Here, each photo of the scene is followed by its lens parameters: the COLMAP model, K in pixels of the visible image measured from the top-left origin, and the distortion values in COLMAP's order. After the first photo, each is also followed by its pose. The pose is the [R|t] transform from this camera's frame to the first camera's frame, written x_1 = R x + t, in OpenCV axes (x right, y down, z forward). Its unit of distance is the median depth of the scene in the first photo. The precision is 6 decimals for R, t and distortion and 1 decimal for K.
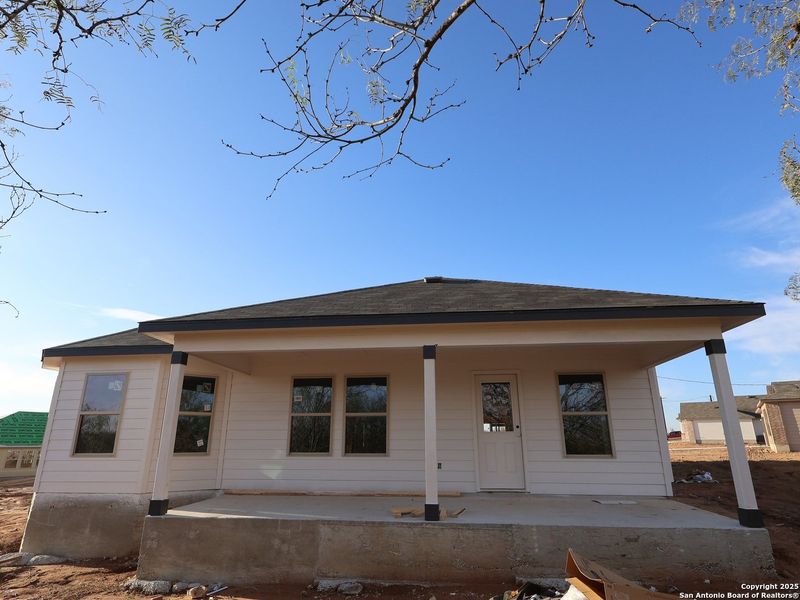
lens RADIAL K [[446.6, 0, 402.5], [0, 446.6, 300.2], [0, 0, 1]] dist [0.007272, -0.000279]
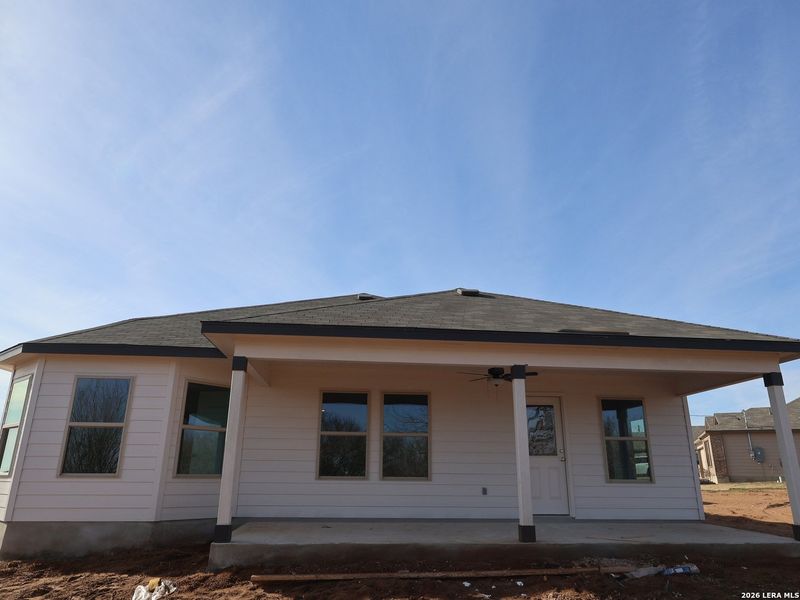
lens RADIAL K [[527.1, 0, 402.9], [0, 527.1, 301.8], [0, 0, 1]] dist [-0.002604, 0.001488]
pose [[0.976684, 0.074730, 0.201256, -0.355024], [-0.073054, 0.997204, -0.015757, 0.000909], [-0.201871, 0.000687, 0.979412, -0.062029]]
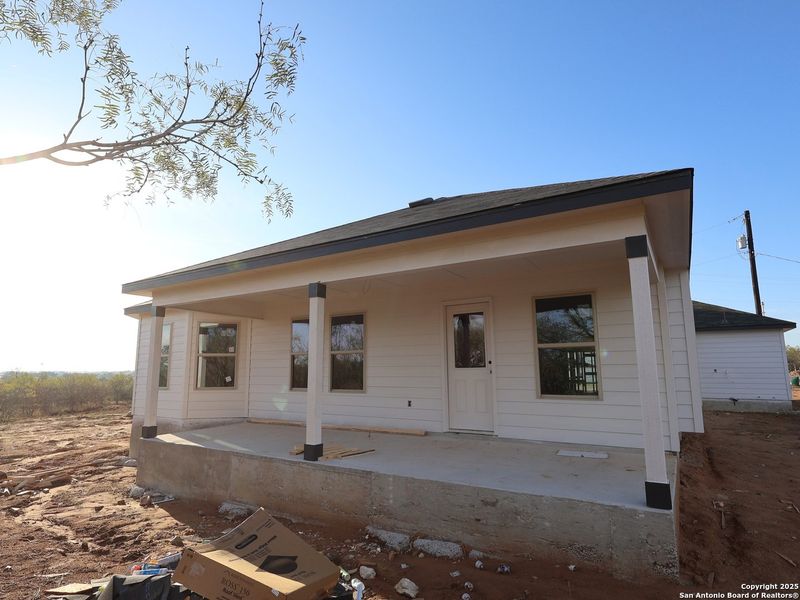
lens RADIAL K [[446.6, 0, 400.7], [0, 446.6, 296.6], [0, 0, 1]] dist [0.007272, -0.000279]
pose [[0.900457, -0.076406, -0.428181, 0.507973], [0.137835, 0.983837, 0.114304, 0.039049], [0.412527, -0.161944, 0.896435, 0.189681]]
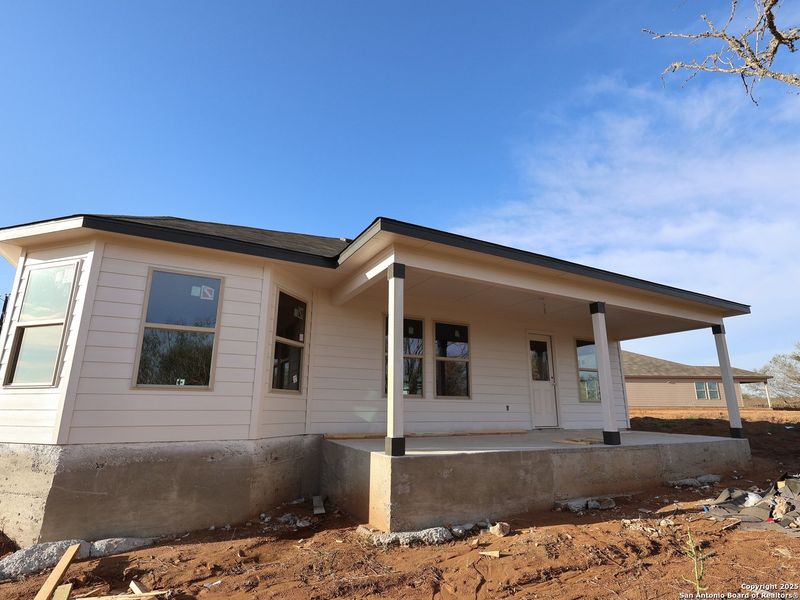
lens RADIAL K [[415.0, 0, 401.4], [0, 415.0, 298.1], [0, 0, 1]] dist [-0.000575, 0.001137]
pose [[0.819991, 0.152460, 0.551699, -0.792208], [-0.179612, 0.983725, -0.004891, 0.156347], [-0.543466, -0.095081, 0.834029, 0.307805]]
